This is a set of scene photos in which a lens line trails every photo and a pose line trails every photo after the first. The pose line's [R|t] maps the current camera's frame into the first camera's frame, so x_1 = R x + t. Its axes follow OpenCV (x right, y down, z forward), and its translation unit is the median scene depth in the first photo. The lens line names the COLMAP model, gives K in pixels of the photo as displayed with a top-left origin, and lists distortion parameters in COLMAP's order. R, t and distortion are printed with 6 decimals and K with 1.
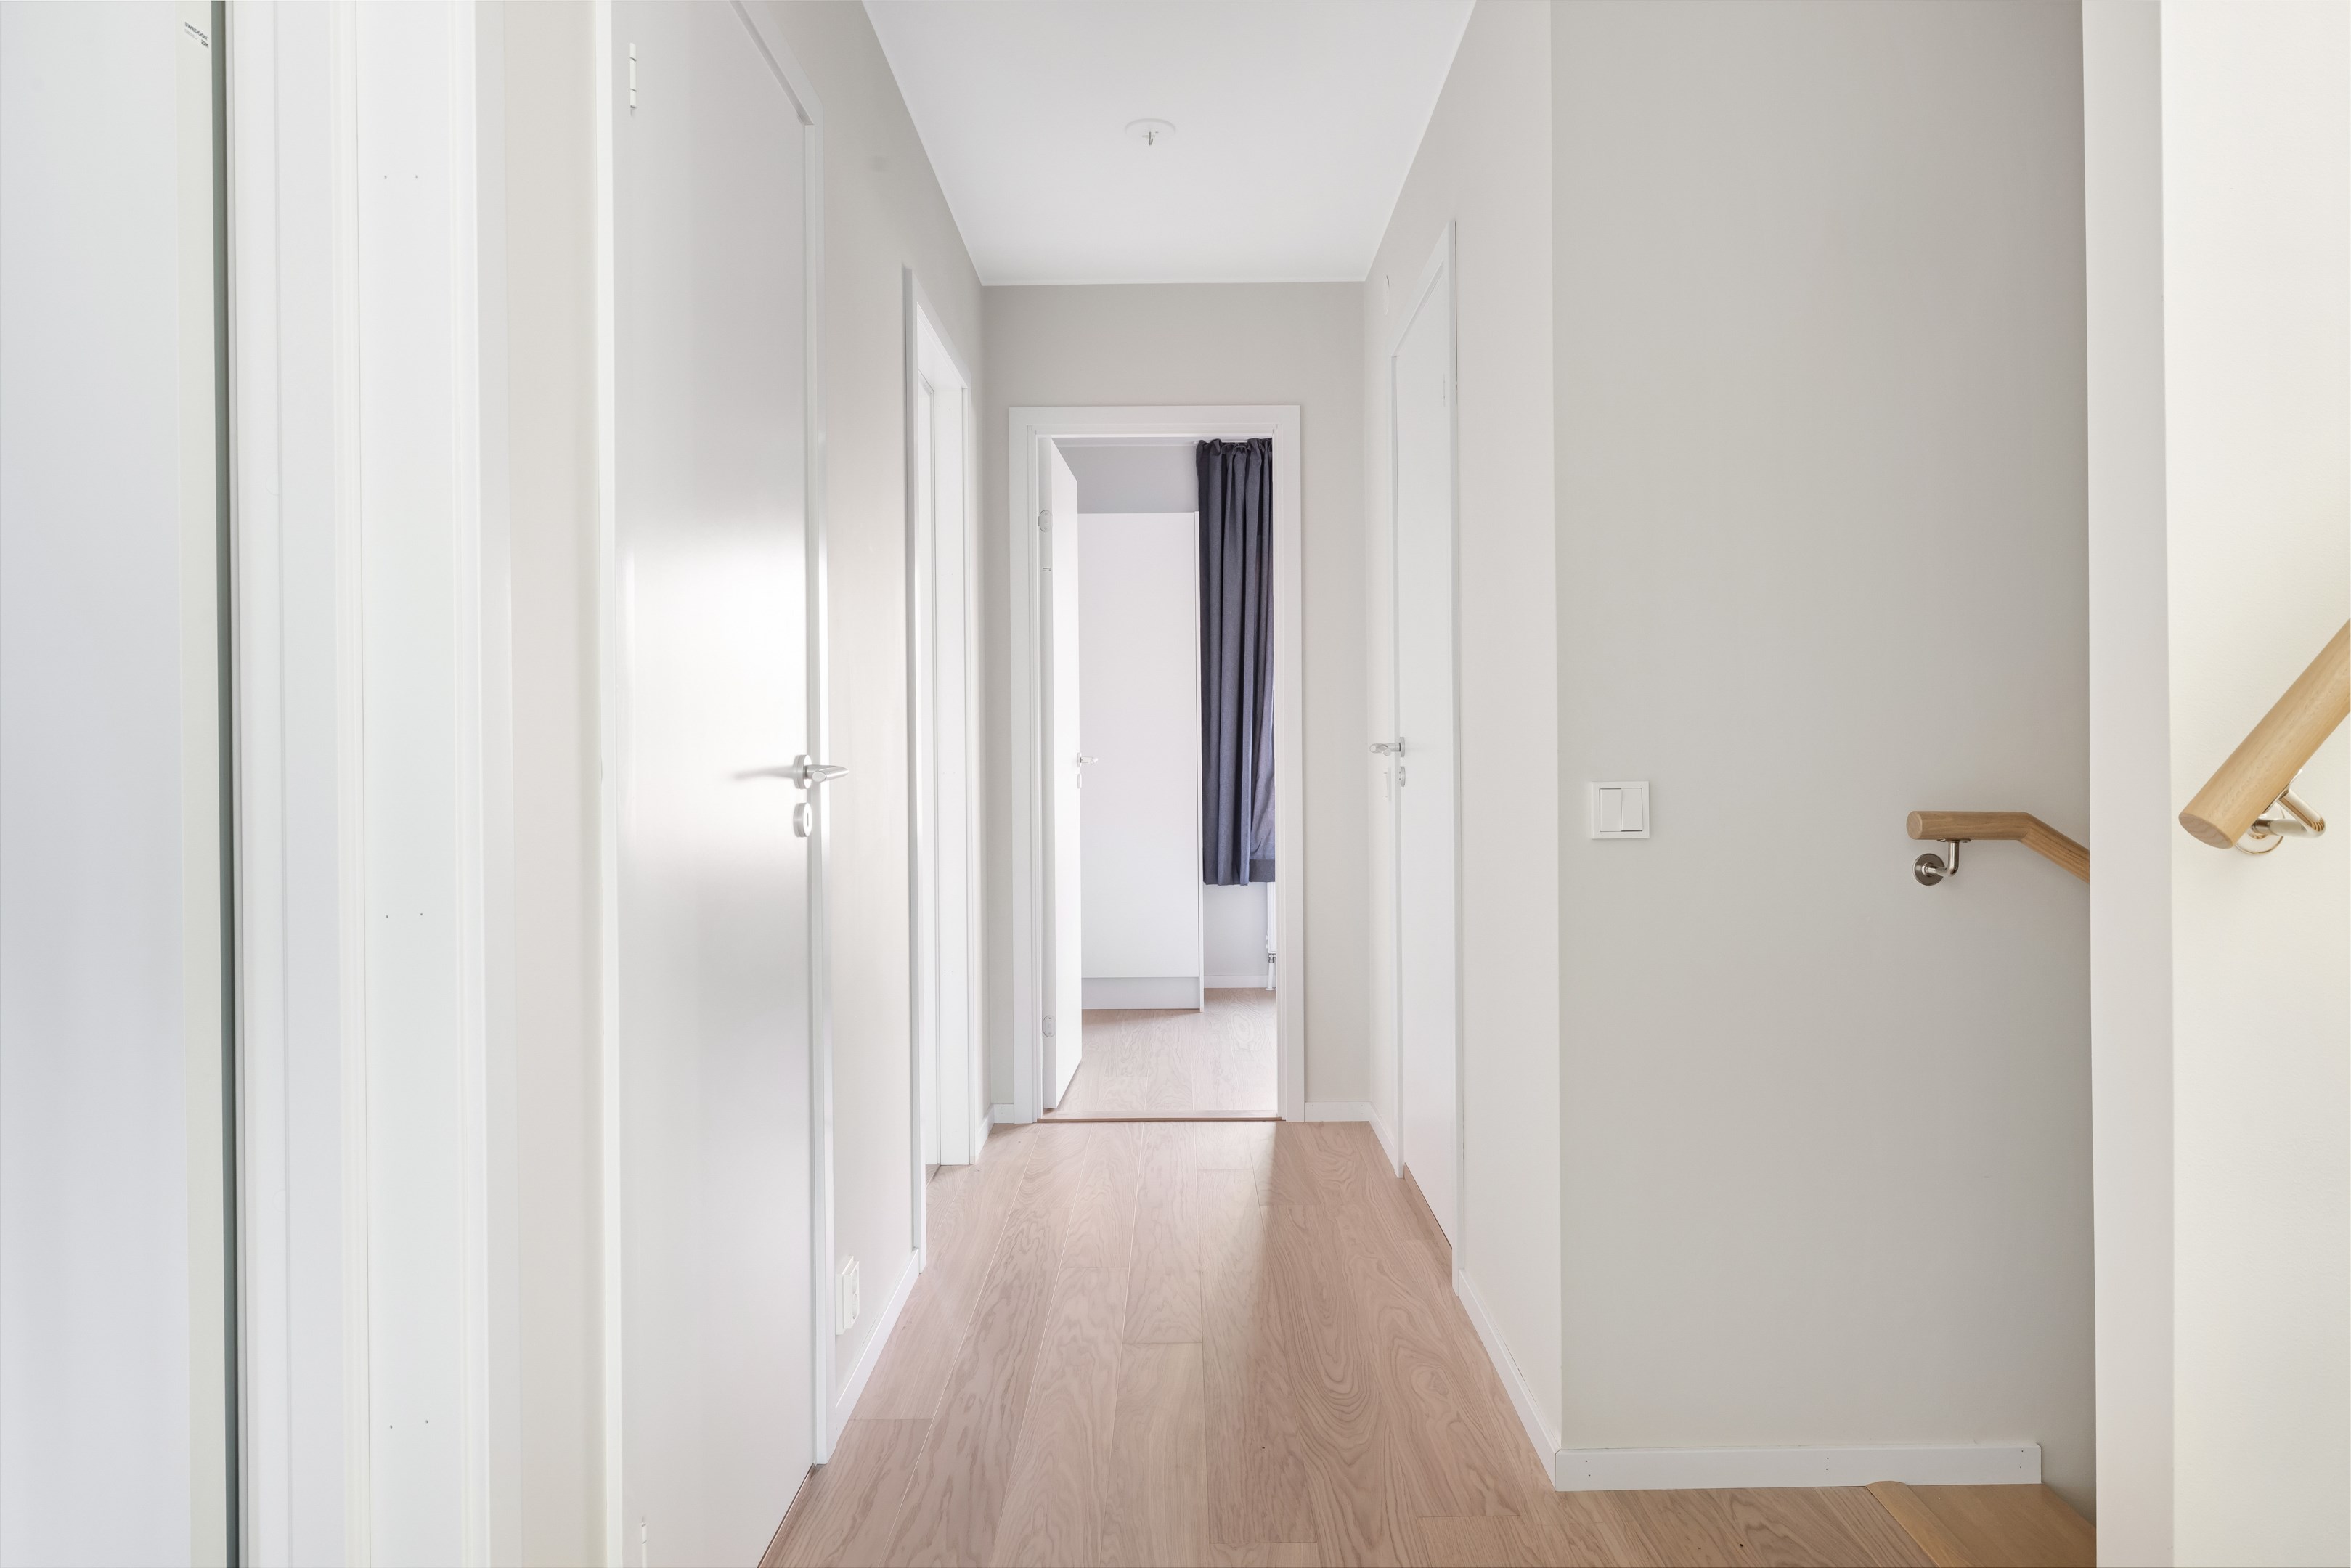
lens RADIAL K [[1560.5, 0, 1177.8], [0, 1560.5, 756.3], [0, 0, 1]] dist [-0.001821, -0.000499]
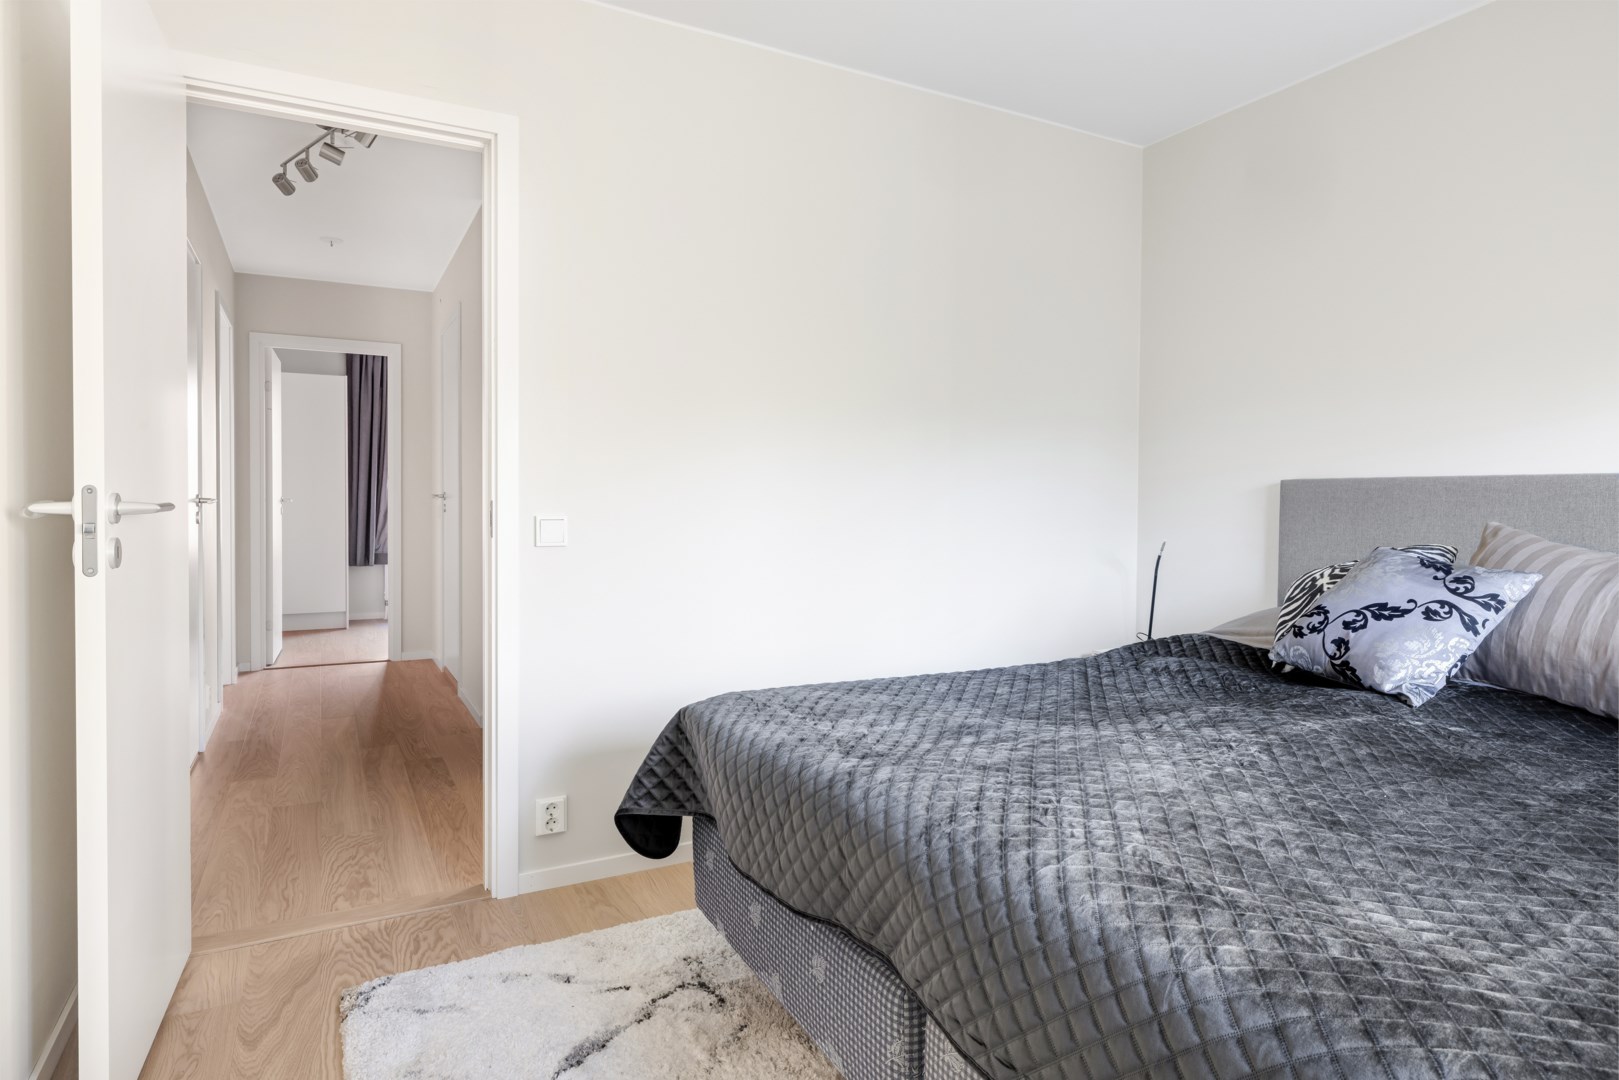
lens RADIAL K [[906.3, 0, 811.8], [0, 906.3, 517.5], [0, 0, 1]] dist [0.001487, 0.000264]
pose [[0.879451, 0.005005, 0.475962, -0.021576], [-0.011072, 0.999889, 0.009944, 0.005920], [-0.475860, -0.014015, 0.879409, -0.428290]]
